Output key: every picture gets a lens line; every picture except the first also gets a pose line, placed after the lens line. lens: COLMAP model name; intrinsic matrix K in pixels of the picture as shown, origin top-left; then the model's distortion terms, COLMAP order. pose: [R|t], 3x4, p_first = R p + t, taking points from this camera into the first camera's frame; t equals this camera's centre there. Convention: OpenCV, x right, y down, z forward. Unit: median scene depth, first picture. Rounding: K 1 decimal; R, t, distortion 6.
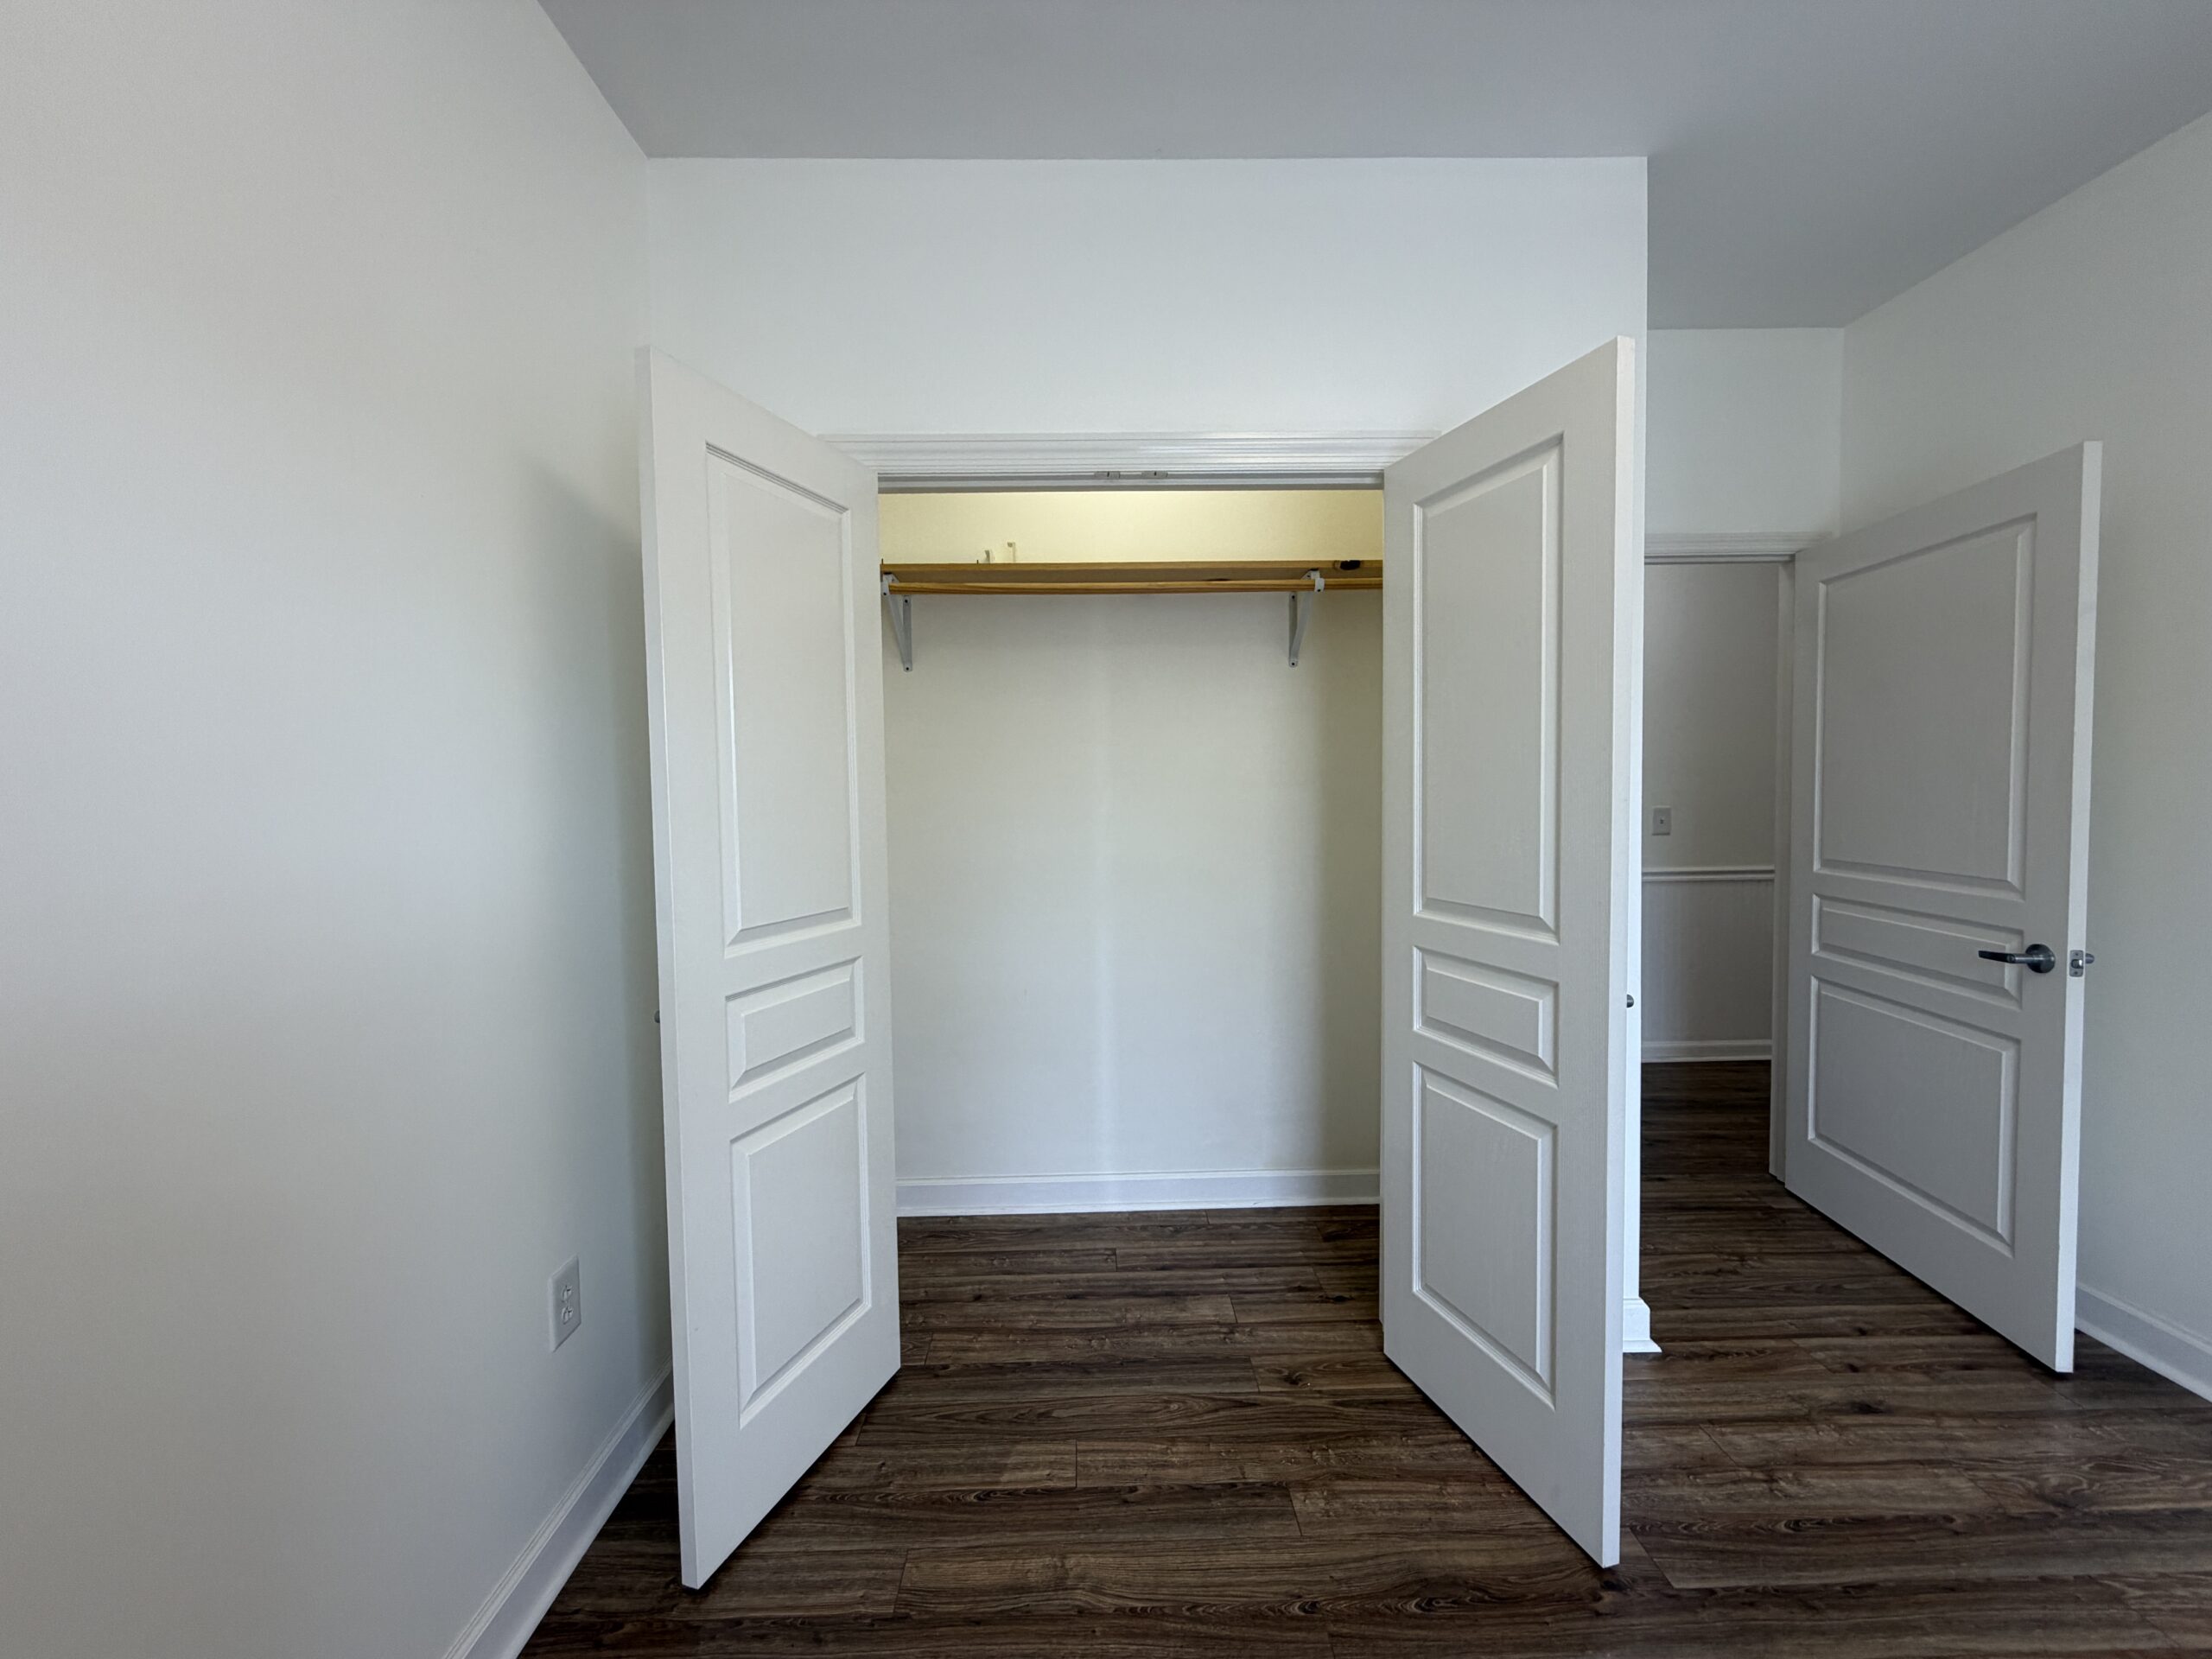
lens RADIAL K [[875.9, 0, 1107.3], [0, 875.9, 828.7], [0, 0, 1]] dist [0.001204, 0.000369]
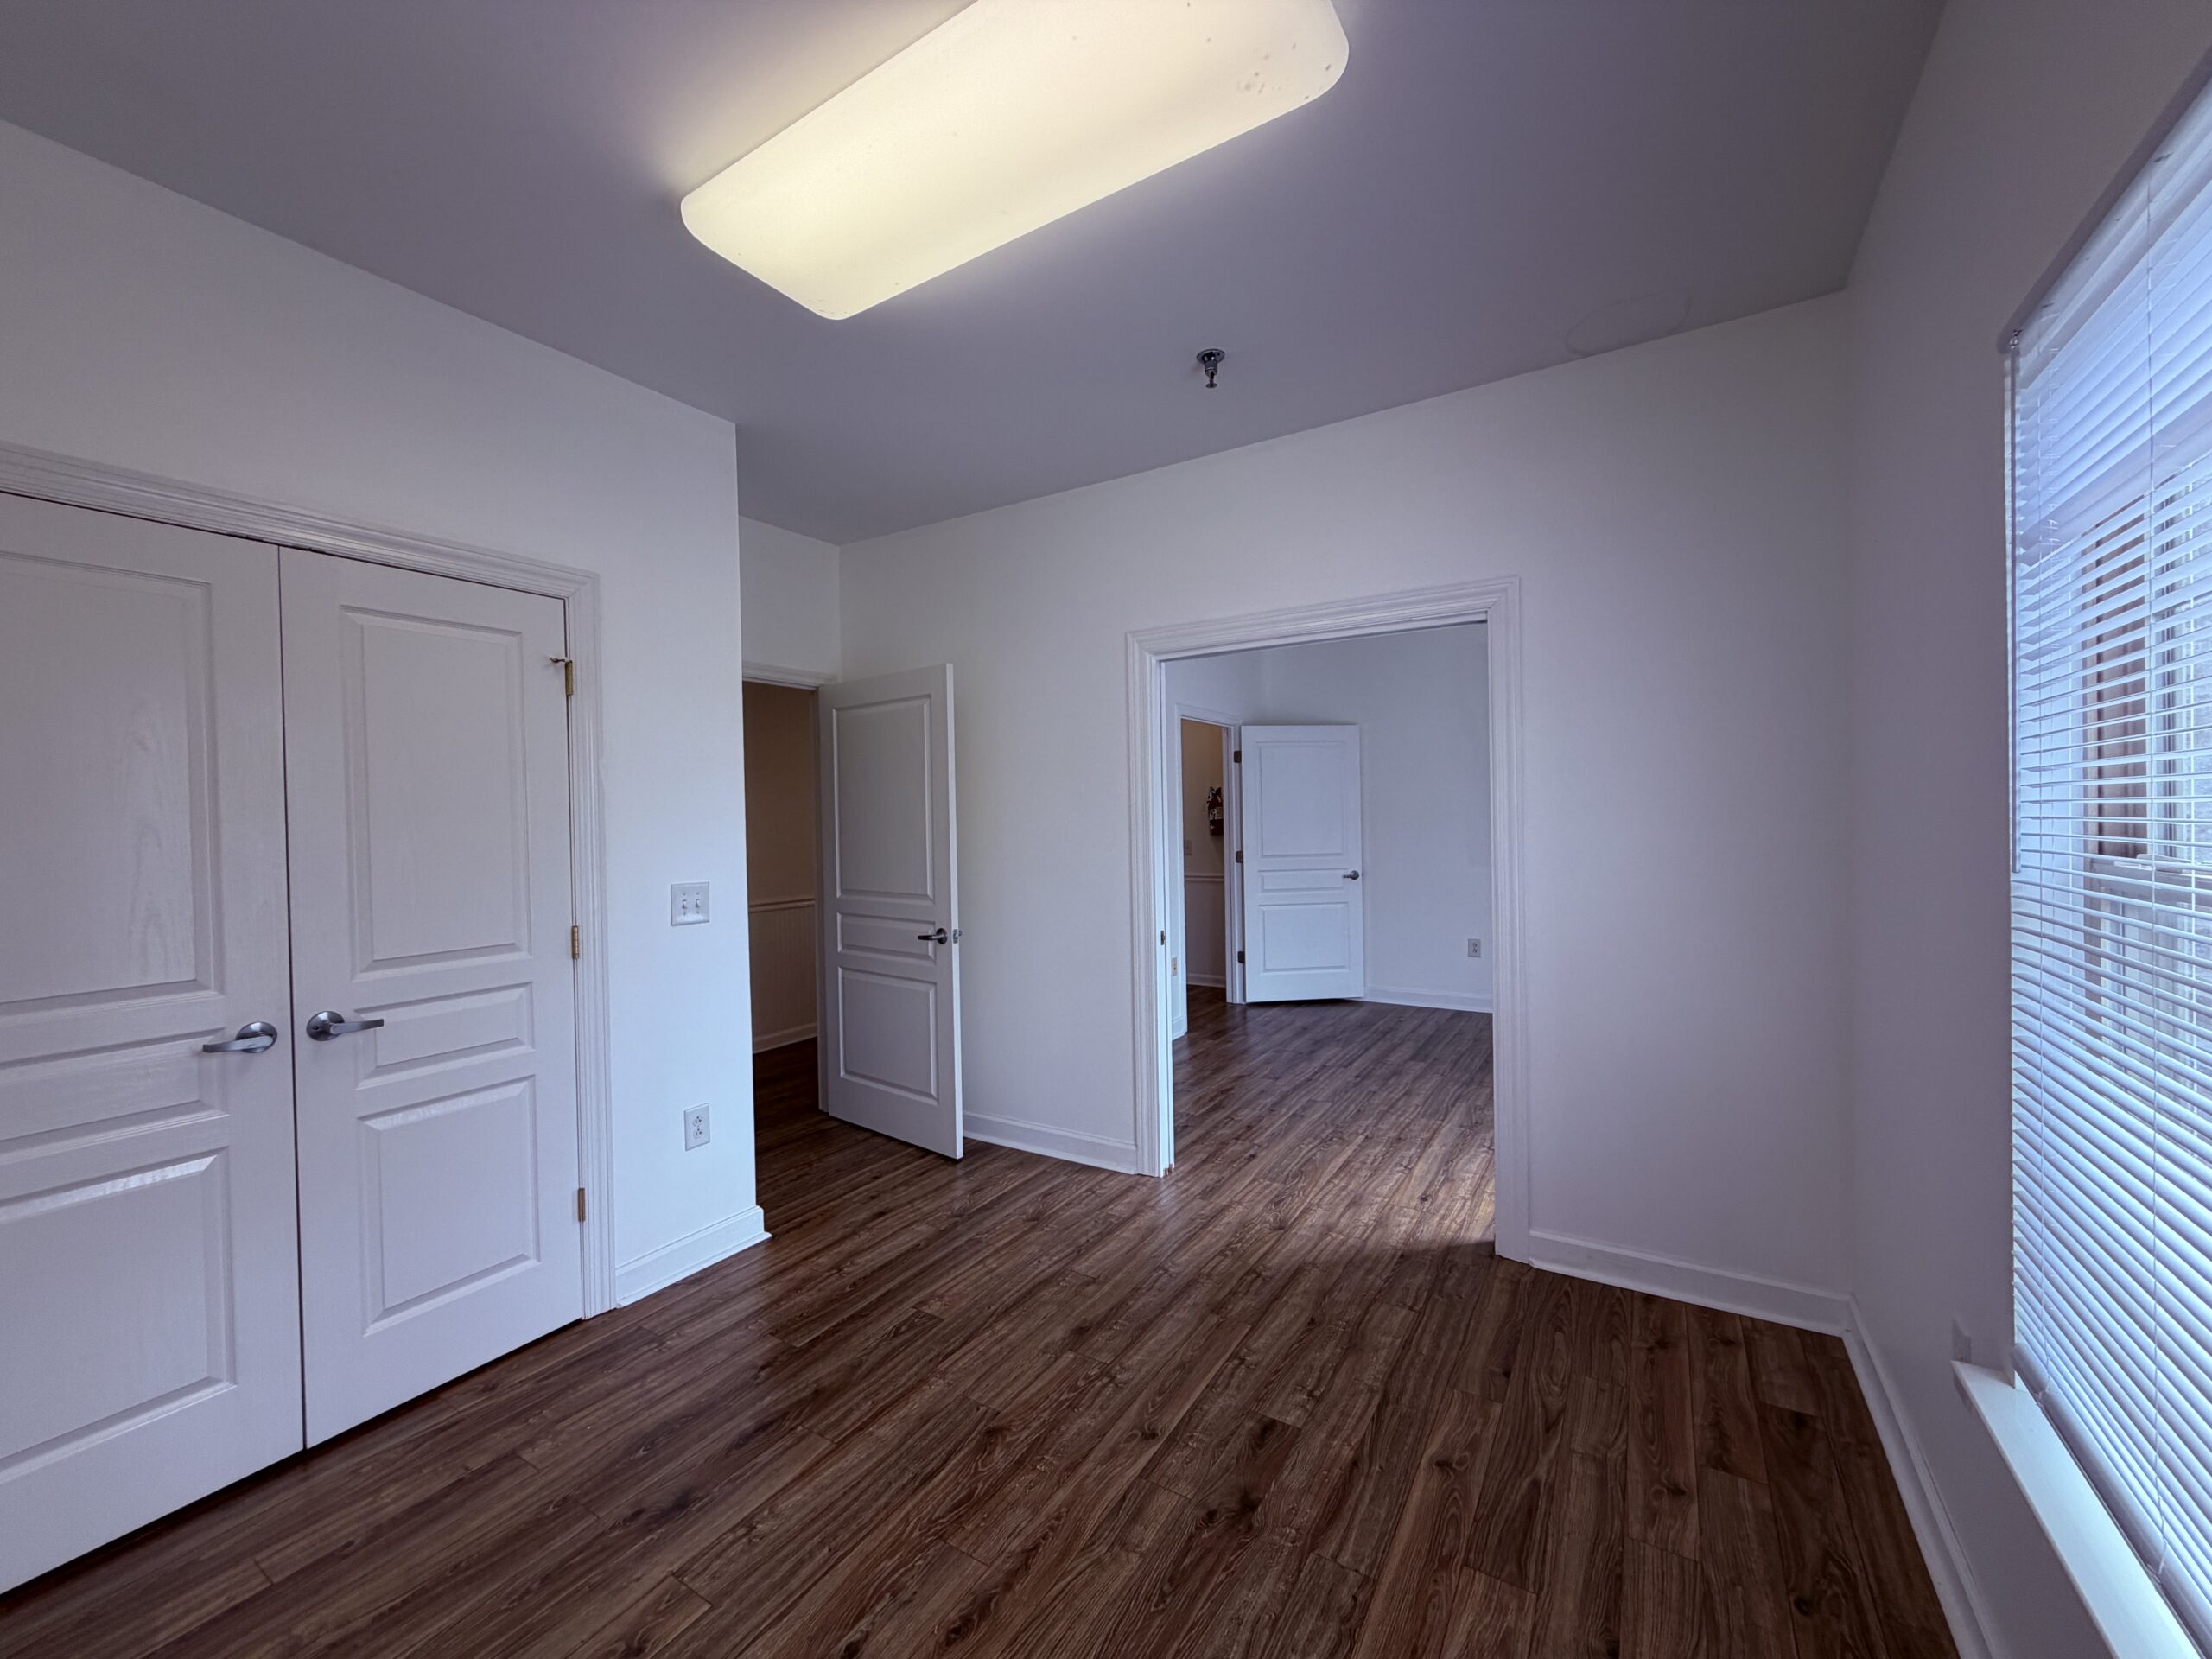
lens RADIAL K [[875.9, 0, 1102.9], [0, 875.9, 827.2], [0, 0, 1]] dist [0.001204, 0.000369]
pose [[0.543938, -0.005017, 0.839110, -0.317940], [0.046650, 0.998616, -0.024269, -0.021141], [-0.837827, 0.052345, 0.543420, -0.317616]]
